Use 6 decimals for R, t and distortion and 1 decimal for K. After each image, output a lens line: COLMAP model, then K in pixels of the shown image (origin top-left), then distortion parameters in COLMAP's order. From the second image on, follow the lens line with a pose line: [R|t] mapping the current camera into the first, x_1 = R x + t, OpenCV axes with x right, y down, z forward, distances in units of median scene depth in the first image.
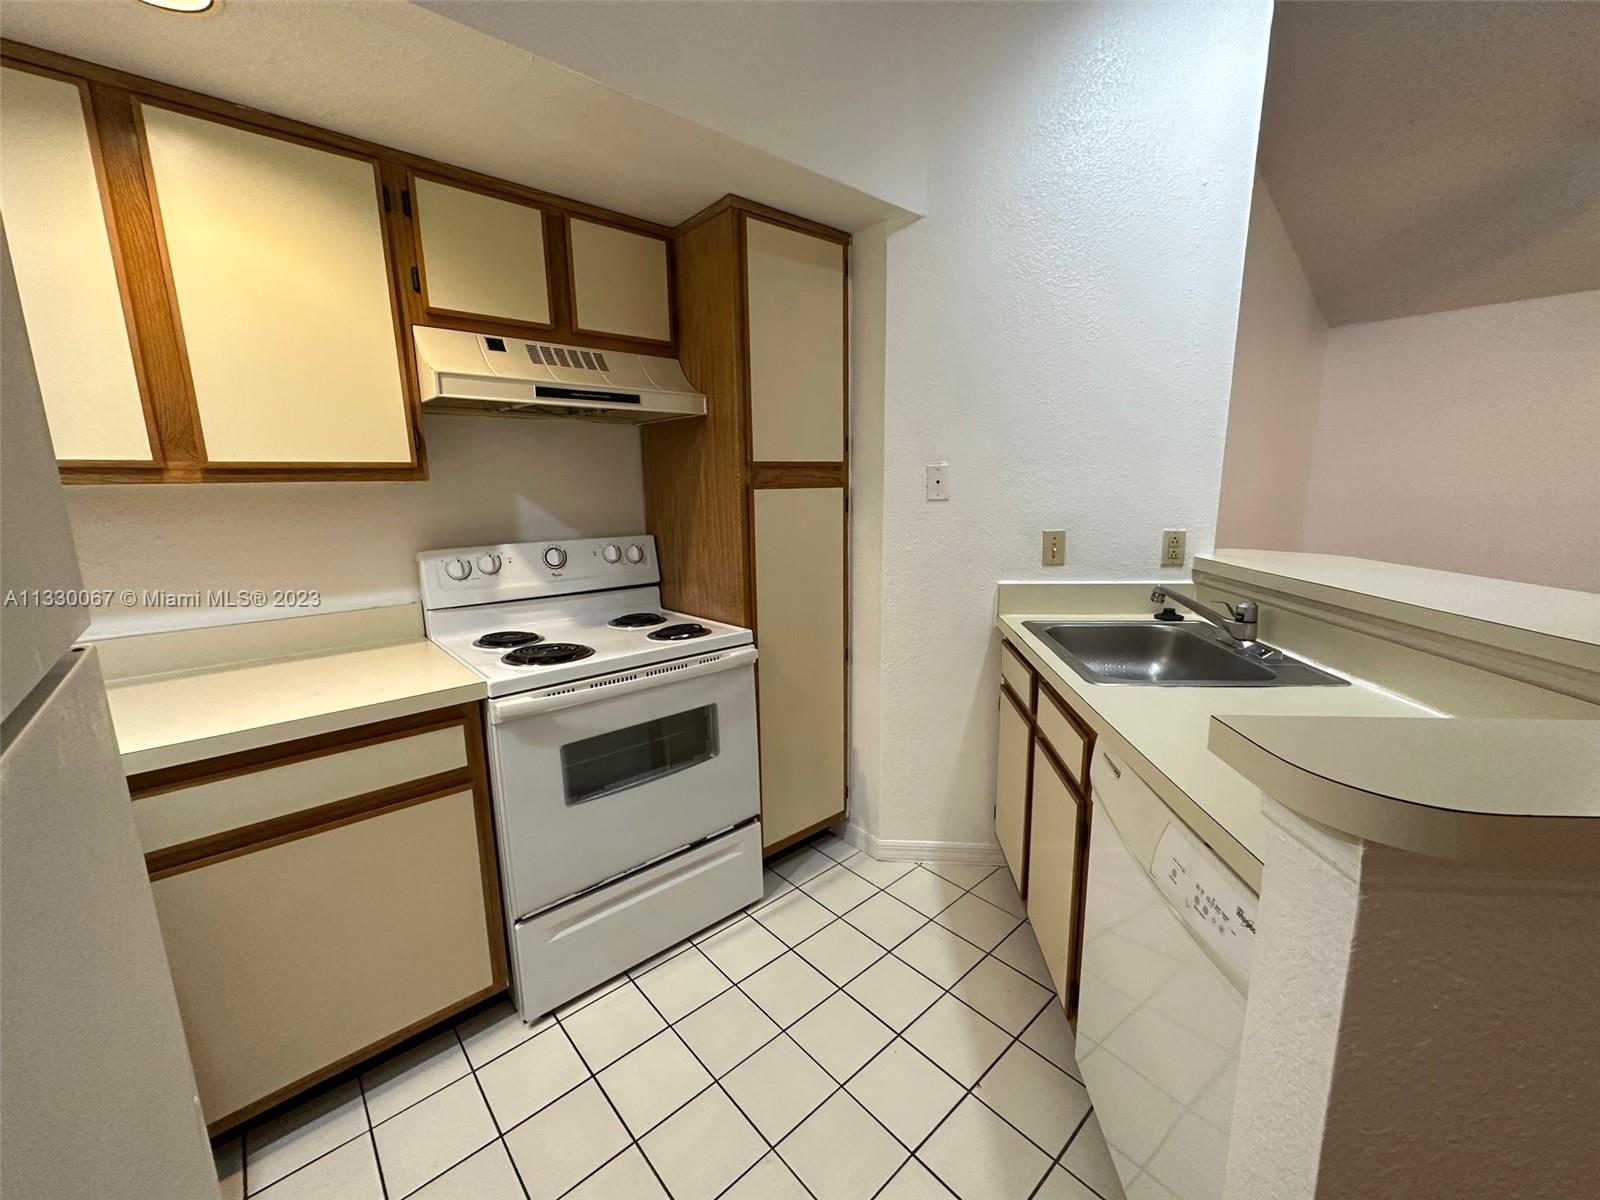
lens RADIAL K [[636.5, 0, 800.8], [0, 636.5, 601.2], [0, 0, 1]] dist [-0.003299, 0.000487]
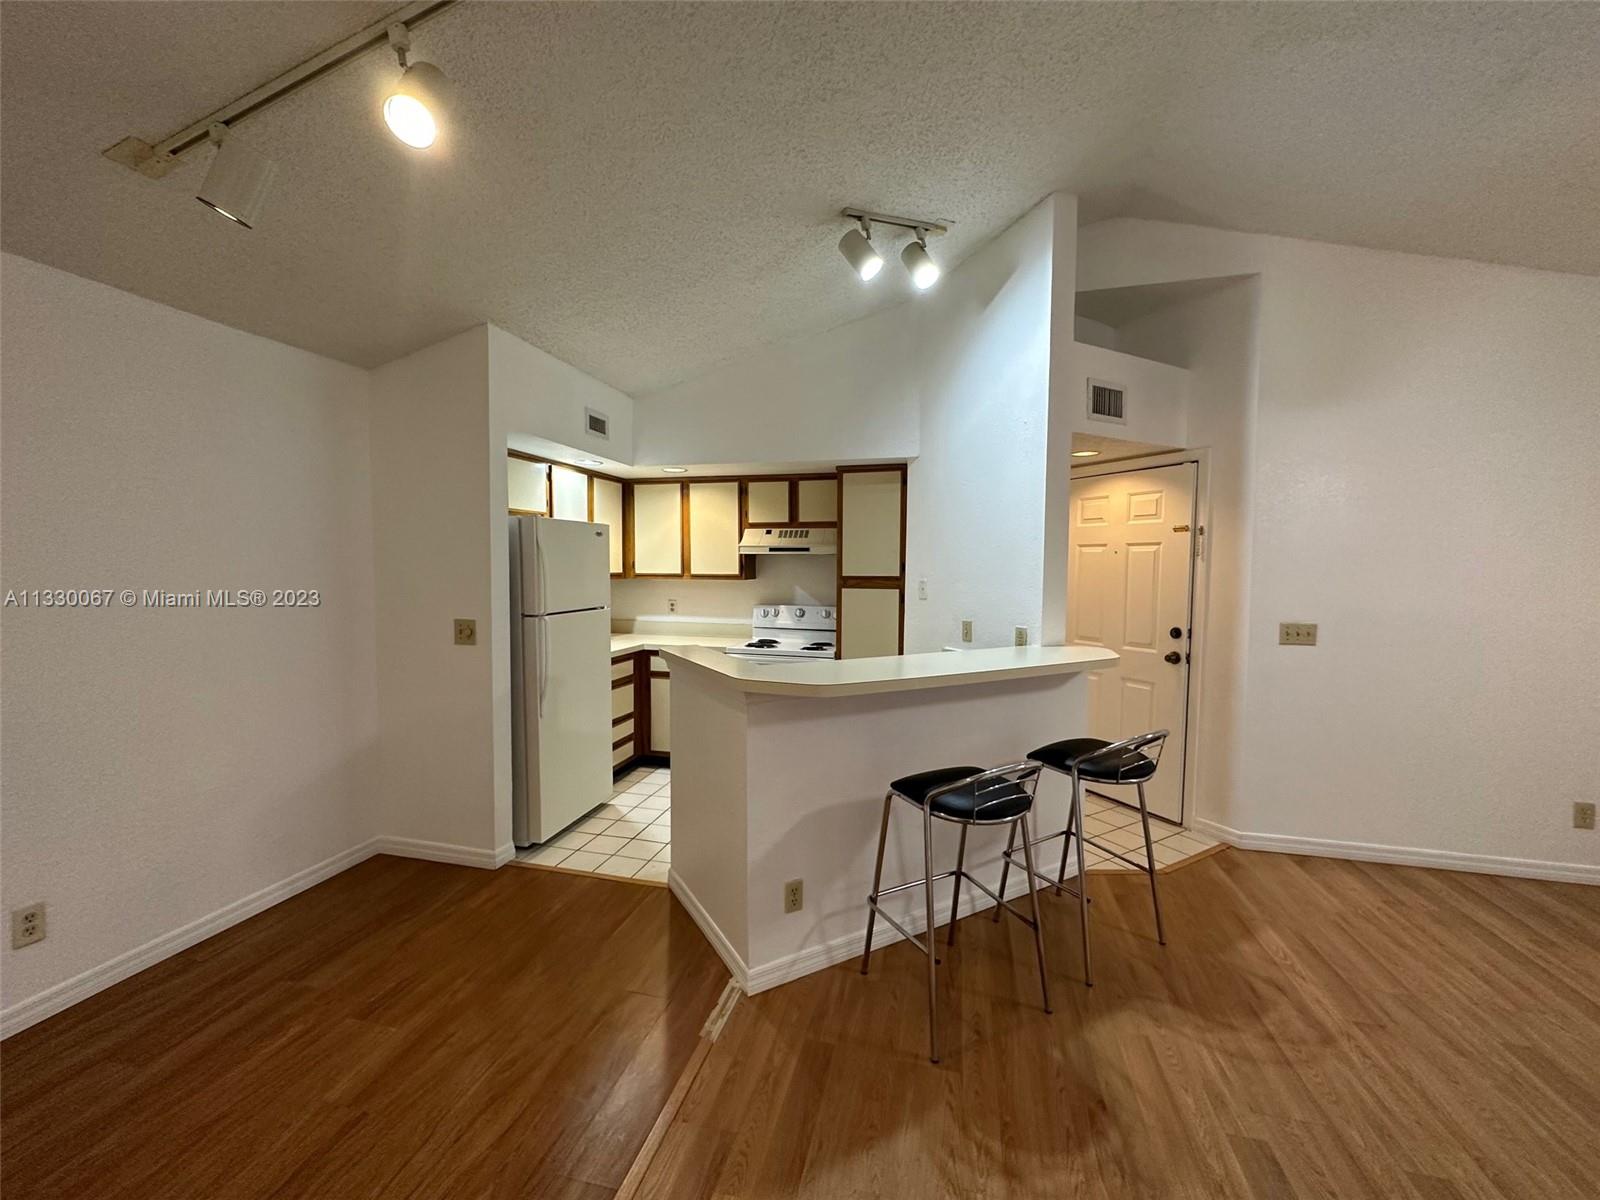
lens RADIAL K [[636.5, 0, 800.8], [0, 636.5, 601.2], [0, 0, 1]] dist [-0.003299, 0.000487]
pose [[0.563795, 0.067700, -0.823135, 1.810949], [-0.165804, 0.985623, -0.032502, -0.040721], [0.809101, 0.154804, 0.566915, -0.385204]]
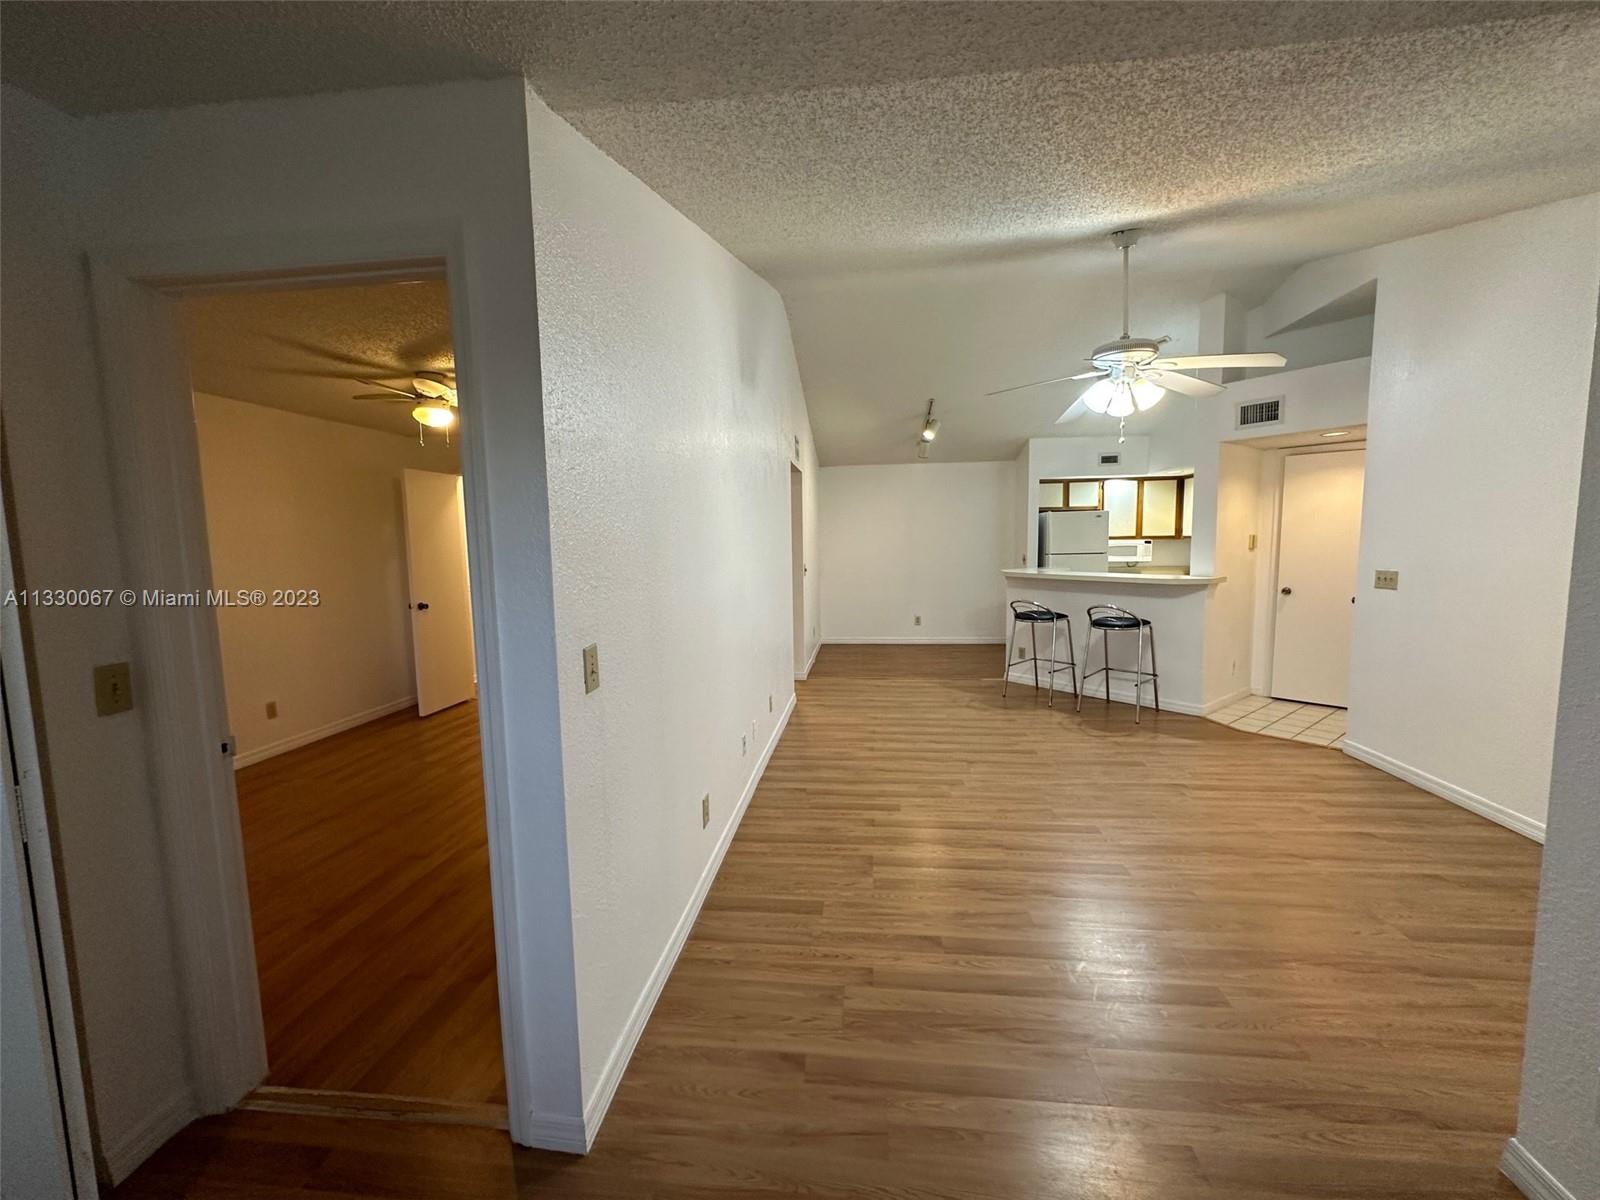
lens RADIAL K [[636.5, 0, 800.8], [0, 636.5, 601.2], [0, 0, 1]] dist [-0.003299, 0.000487]
pose [[-0.741198, 0.095108, -0.664515, 4.020918], [-0.092175, 0.966117, 0.241086, -0.509363], [0.664929, 0.239944, -0.707317, 2.053284]]
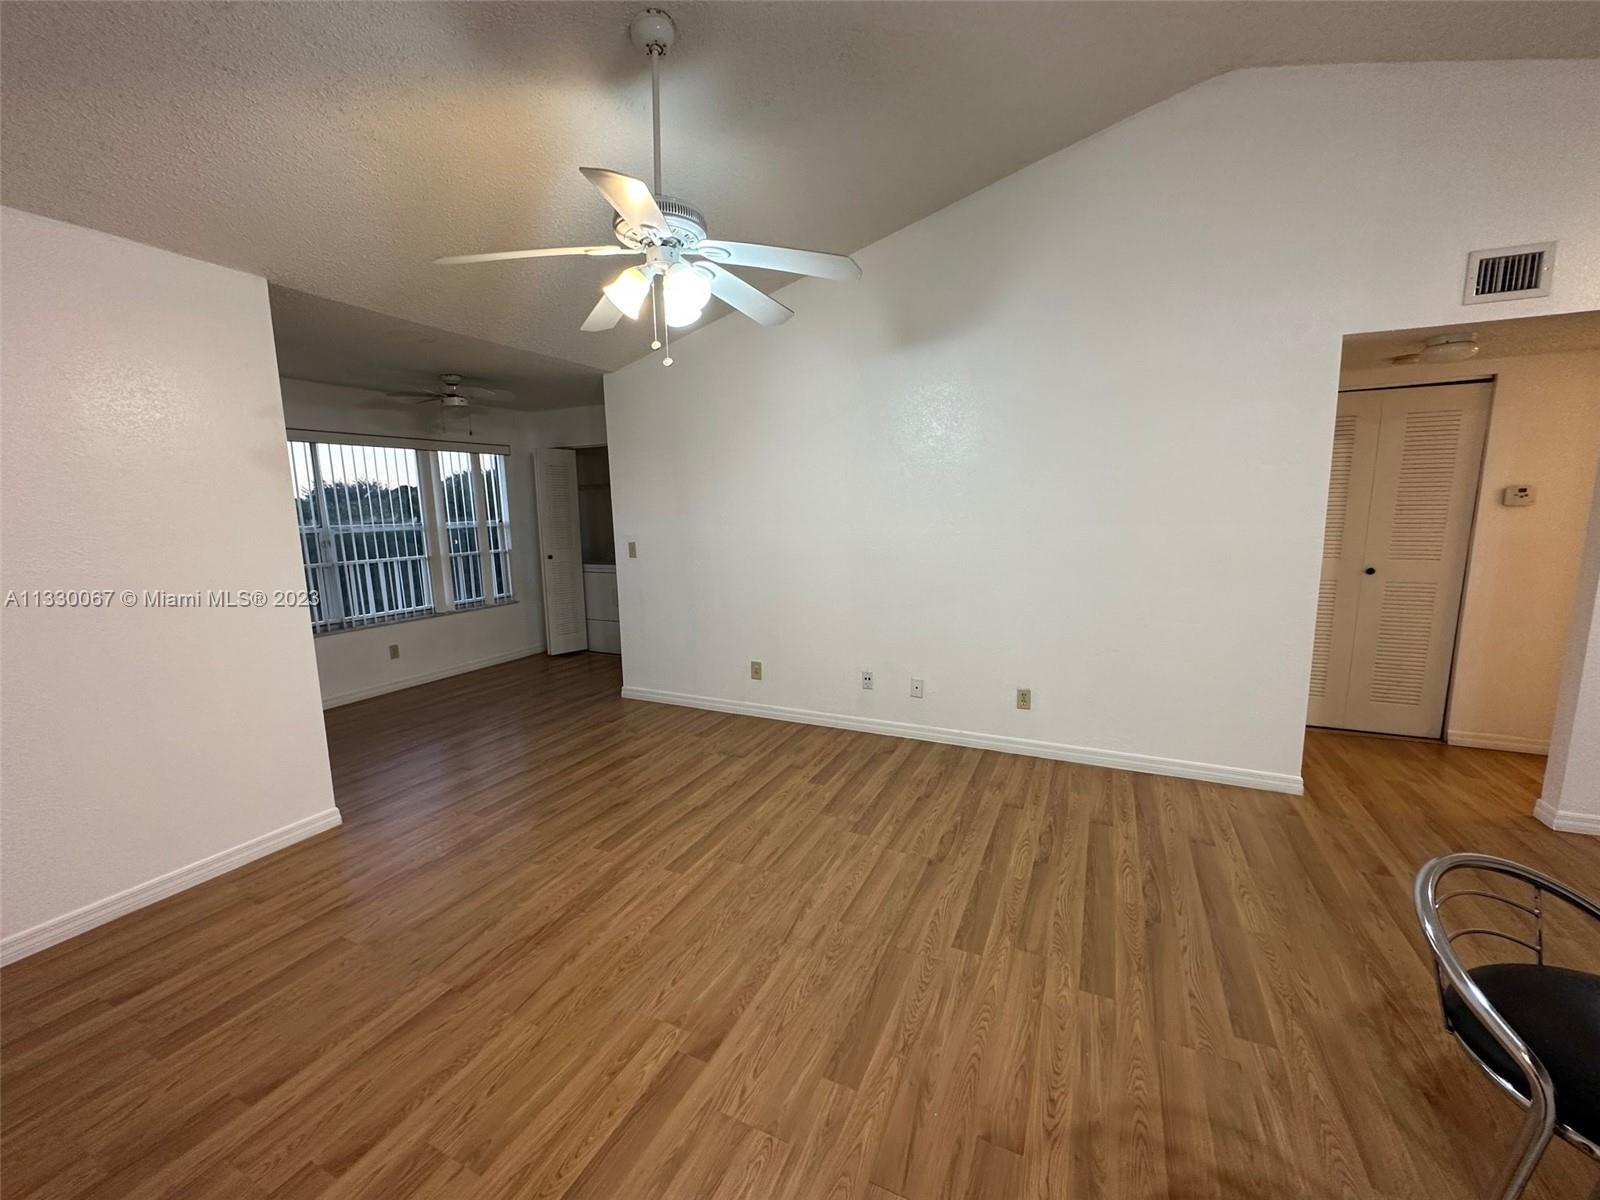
lens RADIAL K [[636.5, 0, 800.8], [0, 636.5, 601.2], [0, 0, 1]] dist [-0.003299, 0.000487]
pose [[-0.387323, -0.112934, 0.915001, 0.928430], [0.192162, 0.960782, 0.199928, -0.358582], [-0.901695, 0.253265, -0.350432, 1.591328]]
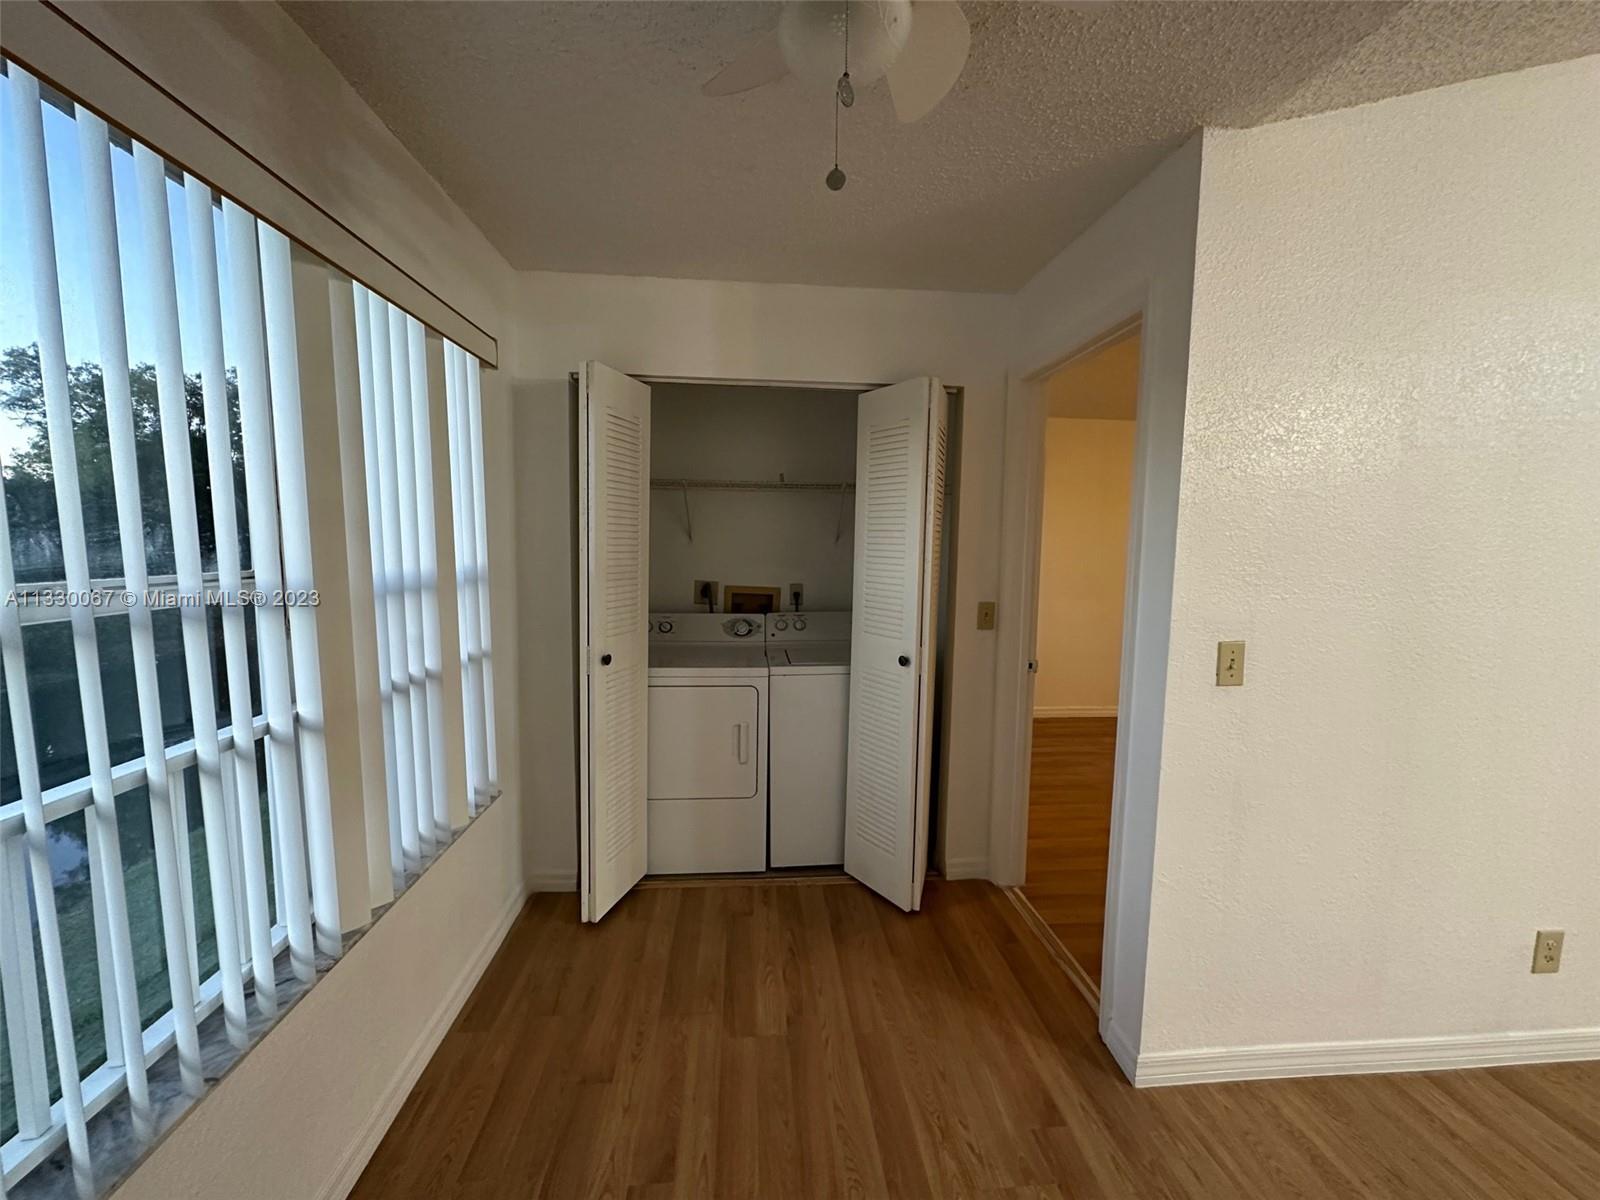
lens RADIAL K [[636.5, 0, 800.8], [0, 636.5, 601.2], [0, 0, 1]] dist [-0.003299, 0.000487]
pose [[-0.798232, -0.052166, 0.600087, 3.600403], [0.106856, 0.968178, 0.226304, -0.532850], [-0.592796, 0.244766, -0.767257, 2.286778]]
